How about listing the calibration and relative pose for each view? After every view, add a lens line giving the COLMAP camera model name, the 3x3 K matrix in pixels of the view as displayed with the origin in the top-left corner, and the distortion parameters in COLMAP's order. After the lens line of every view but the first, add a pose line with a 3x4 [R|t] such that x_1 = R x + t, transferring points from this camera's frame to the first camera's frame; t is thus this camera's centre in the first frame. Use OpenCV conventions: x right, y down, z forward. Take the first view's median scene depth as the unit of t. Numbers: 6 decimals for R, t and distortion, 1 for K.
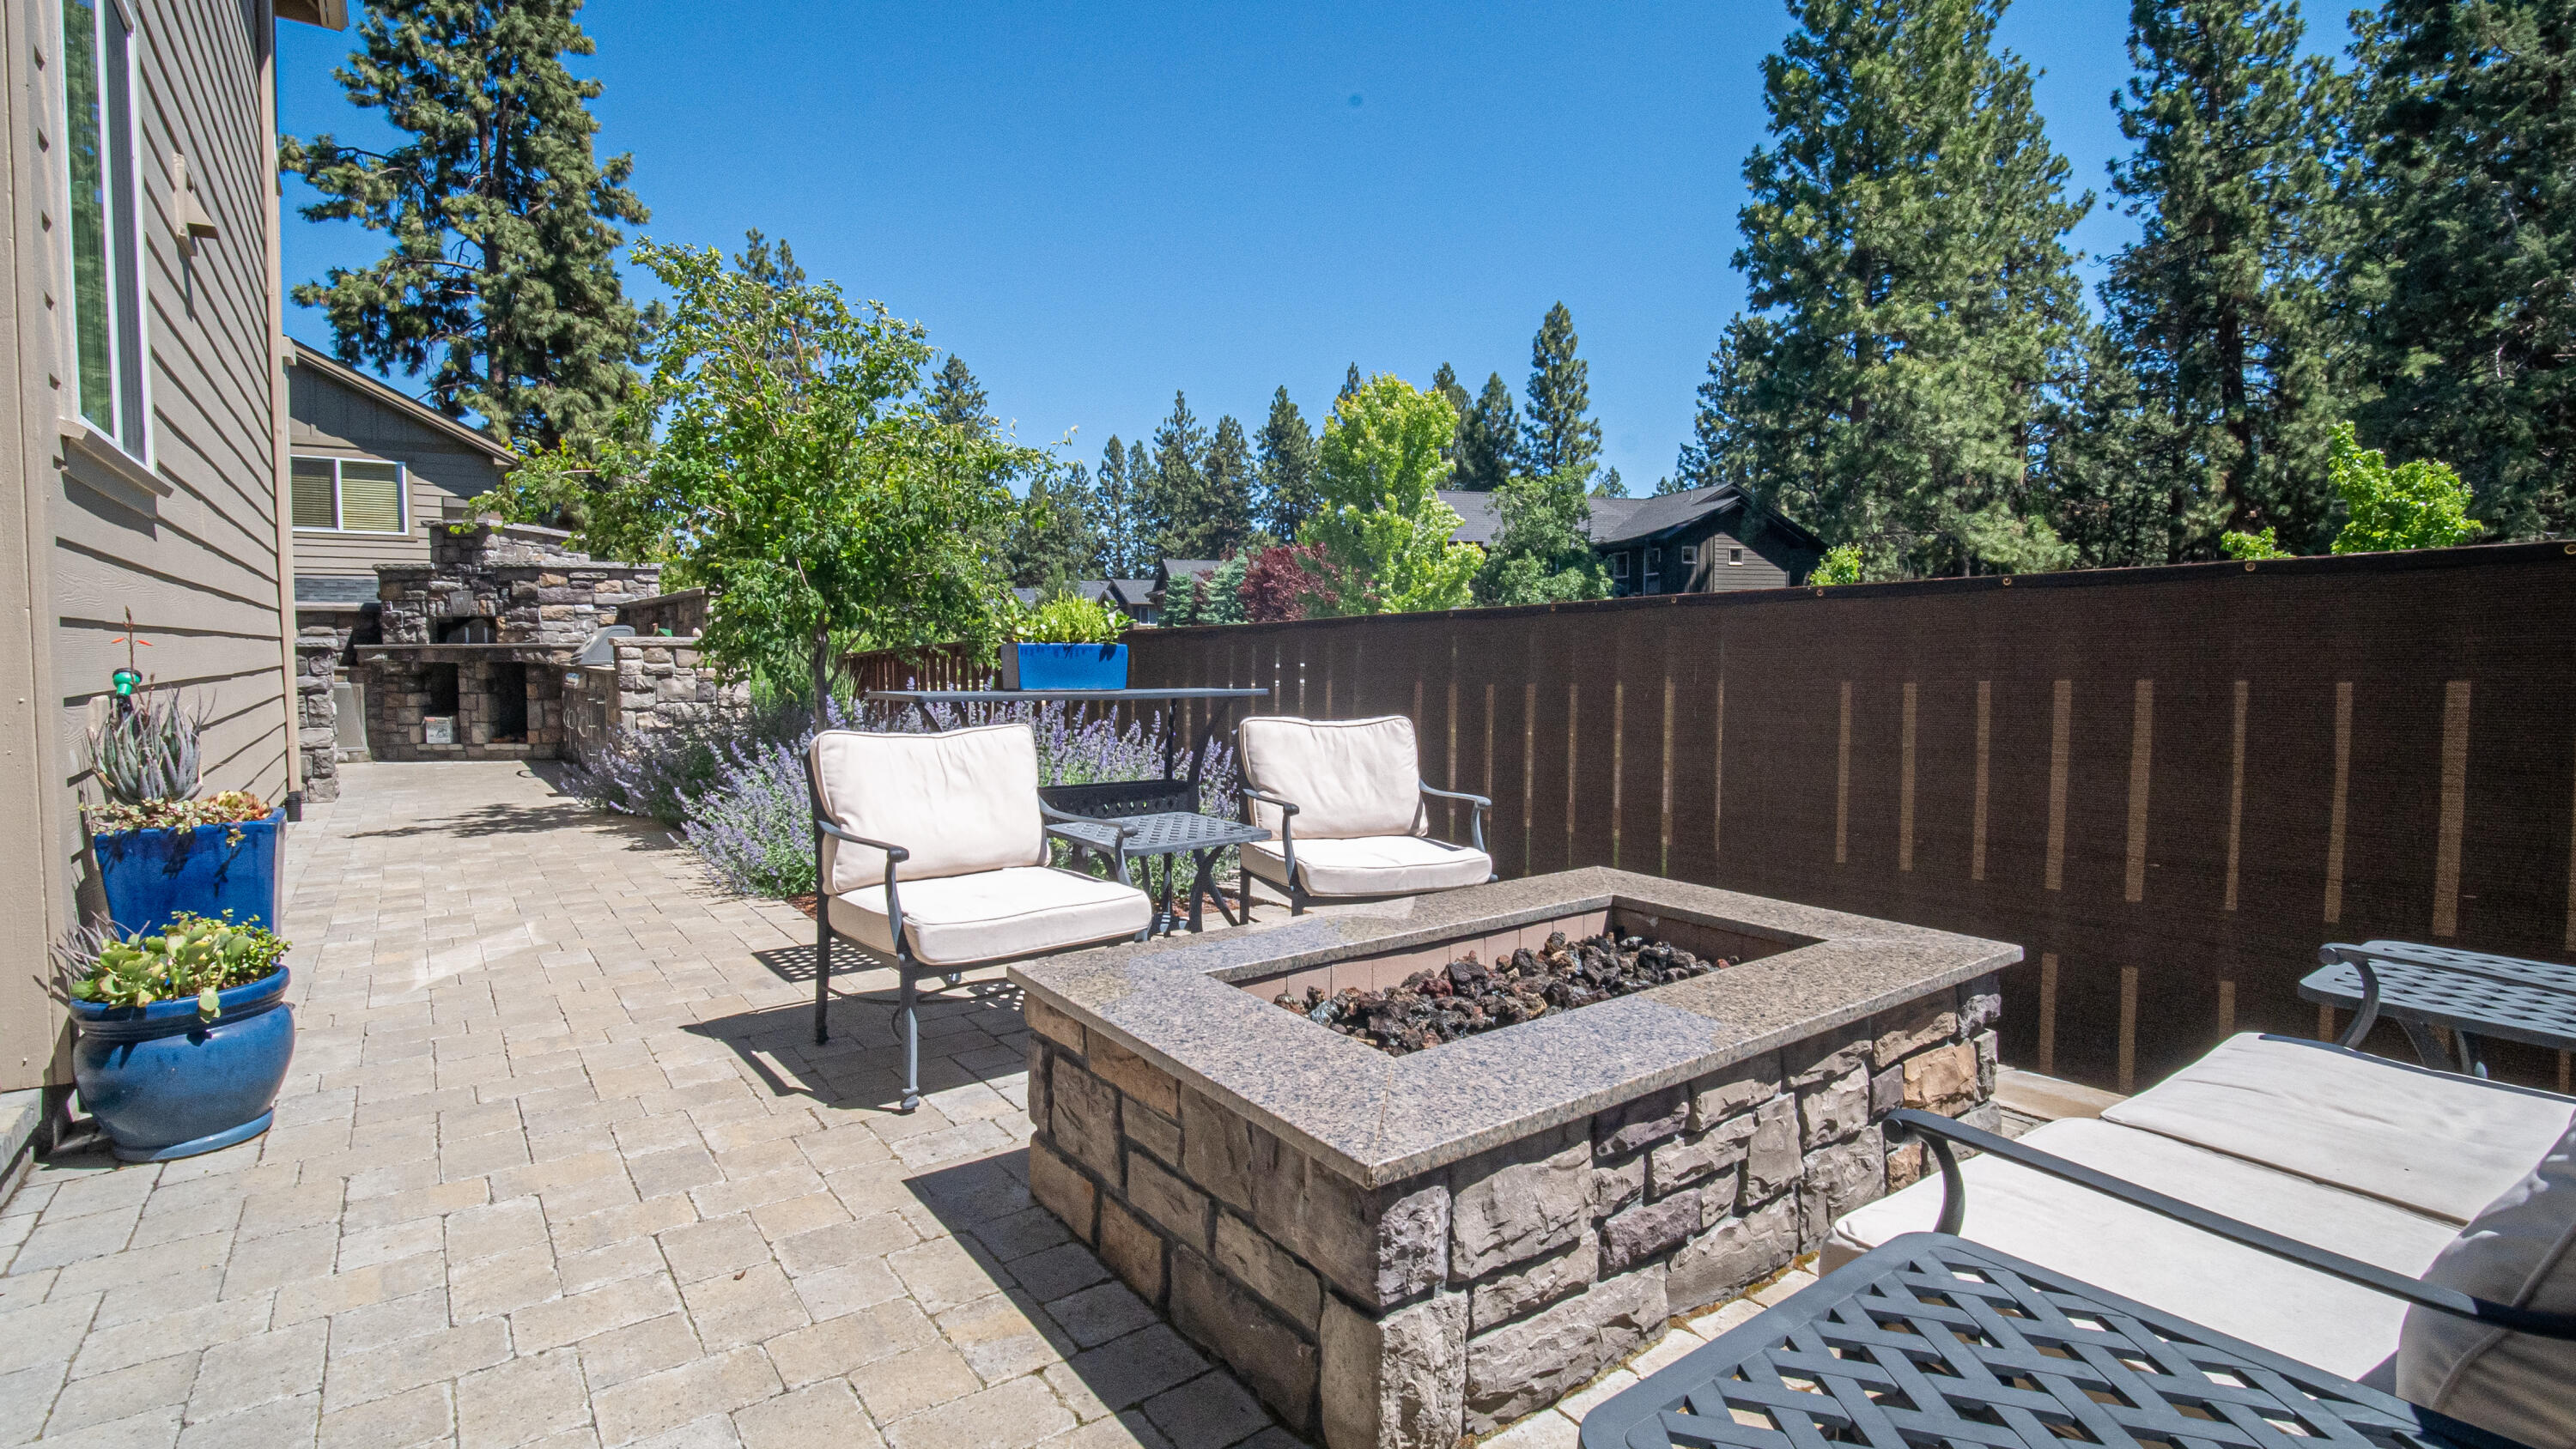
lens RADIAL K [[1221.5, 0, 1329.5], [0, 1221.5, 700.1], [0, 0, 1]] dist [-0.009215, -0.000577]
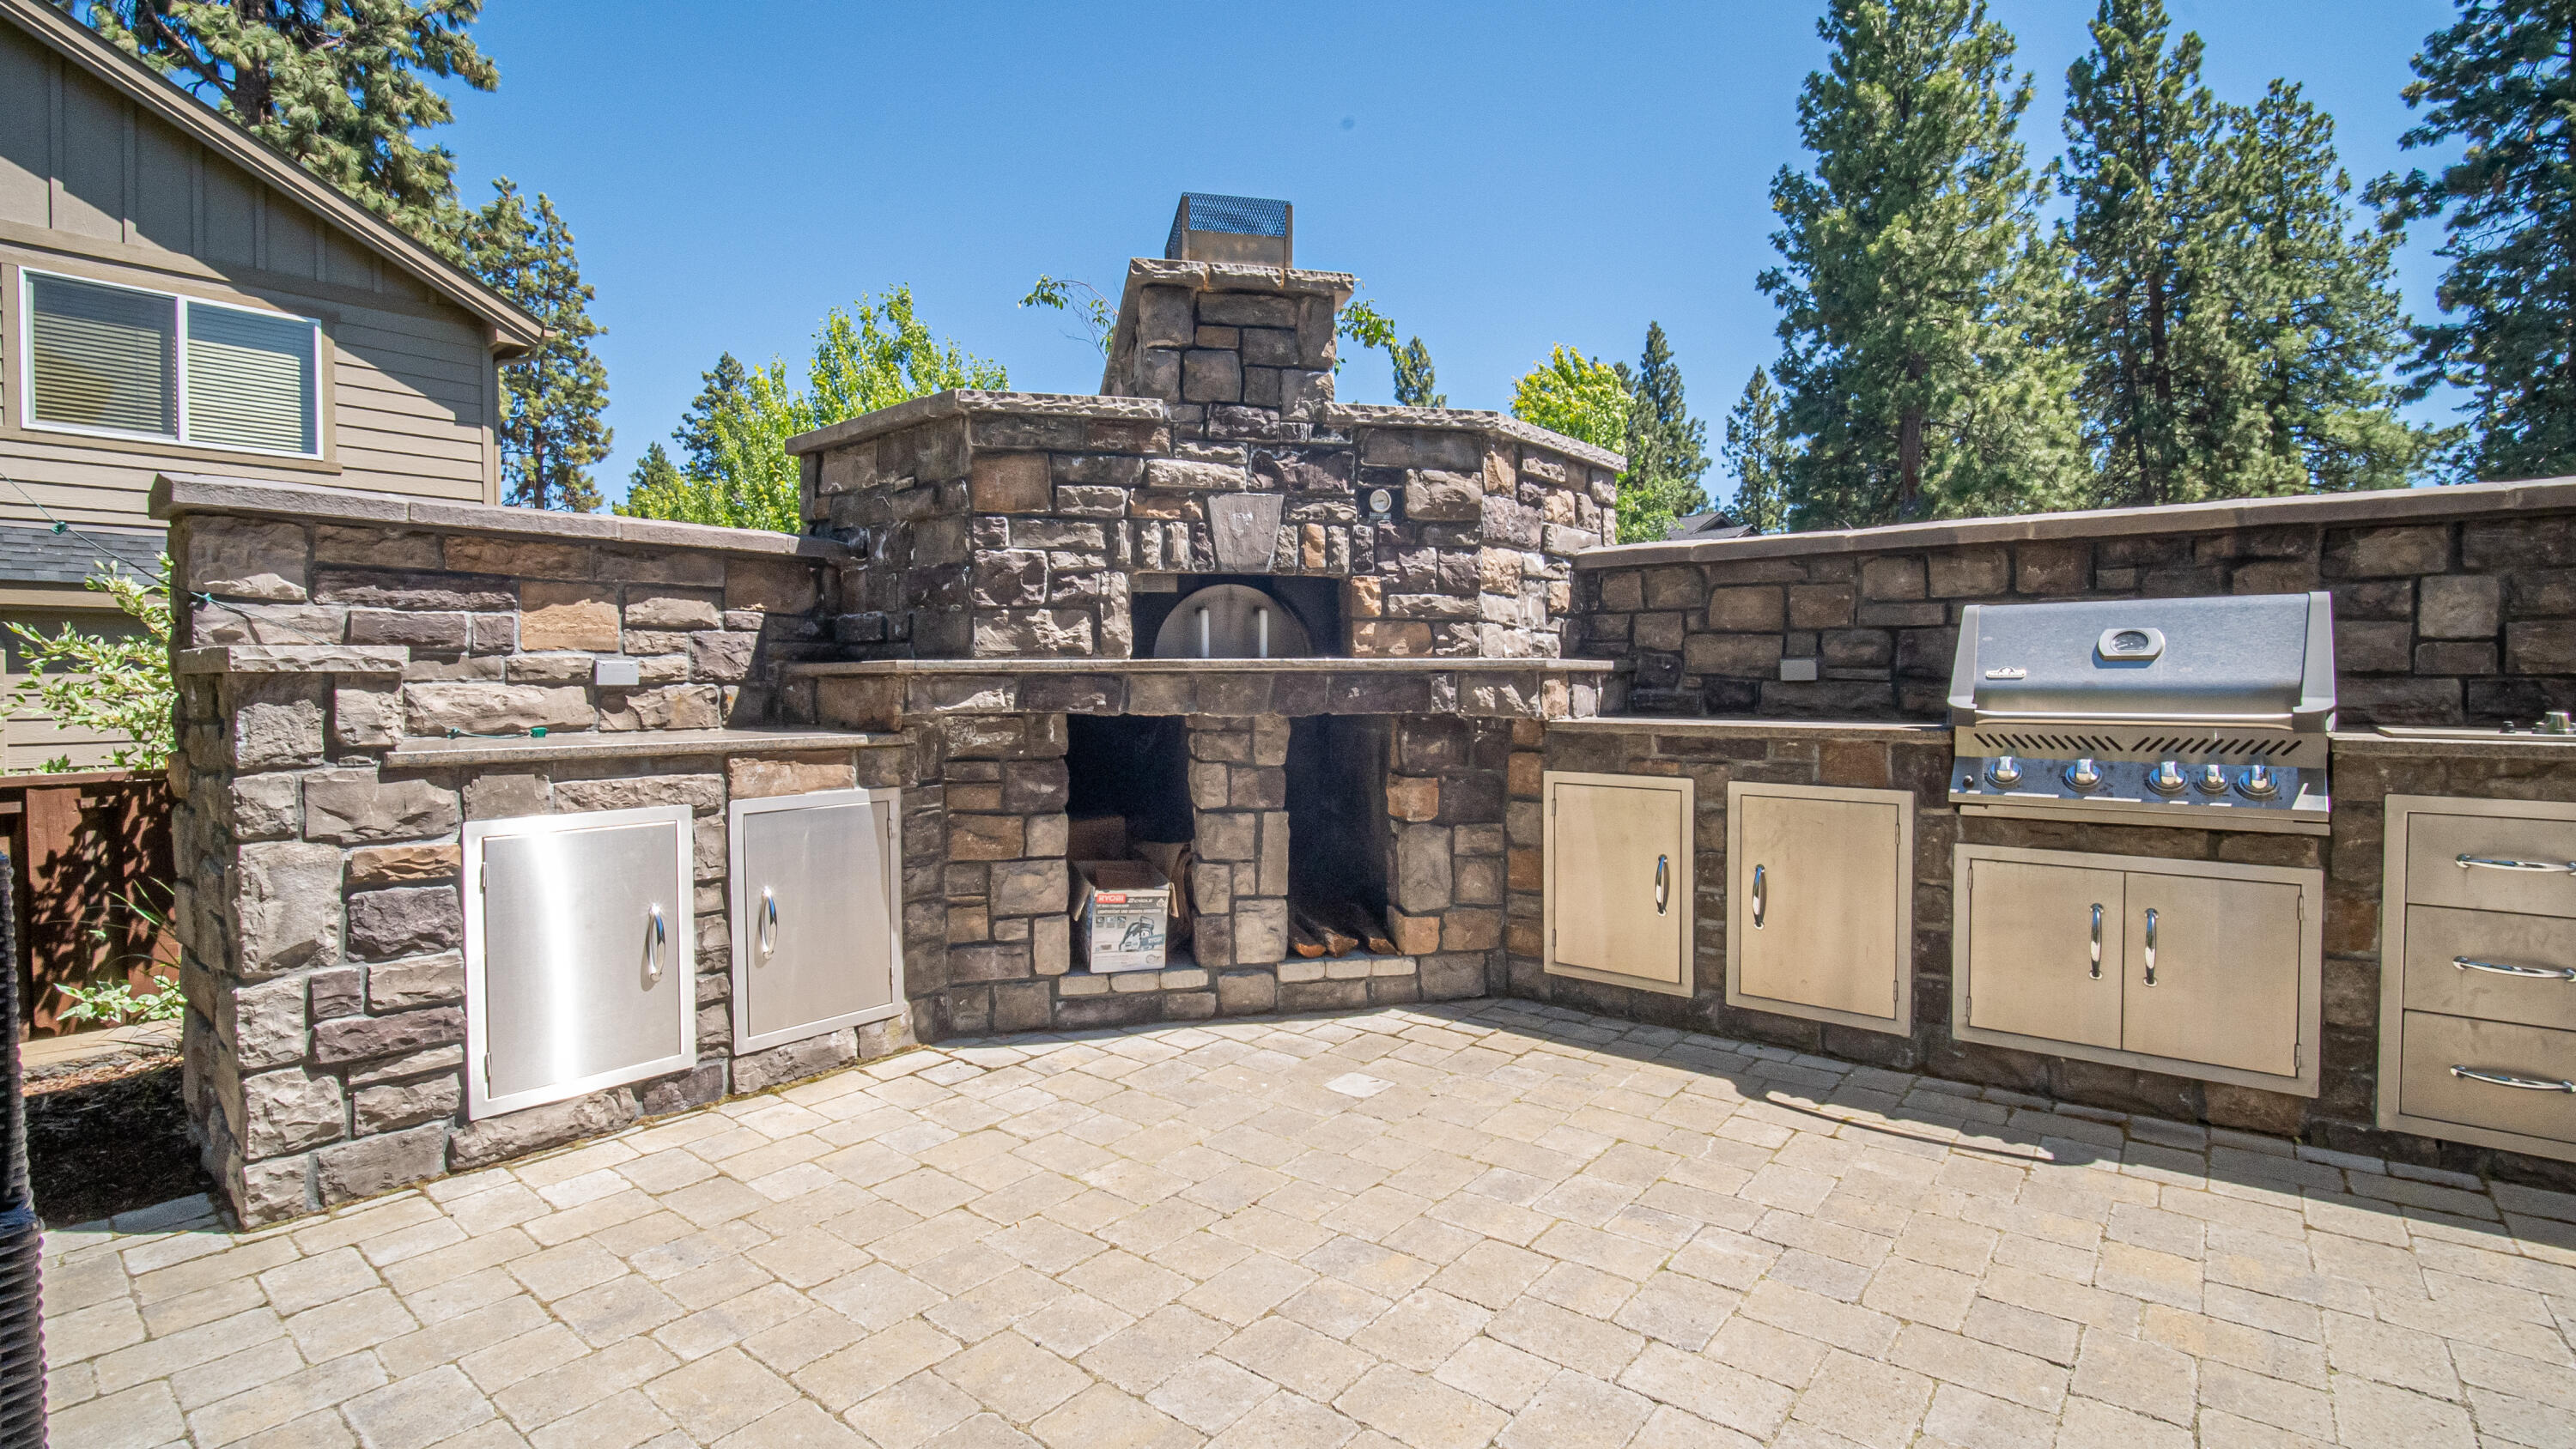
lens RADIAL K [[1142.8, 0, 1289.8], [0, 1142.8, 690.4], [0, 0, 1]] dist [-0.015777, 0.000846]
pose [[0.966959, -0.003724, 0.254907, -0.767670], [0.013306, 0.999268, -0.035878, -0.026666], [-0.254586, 0.038084, 0.966300, 0.697612]]
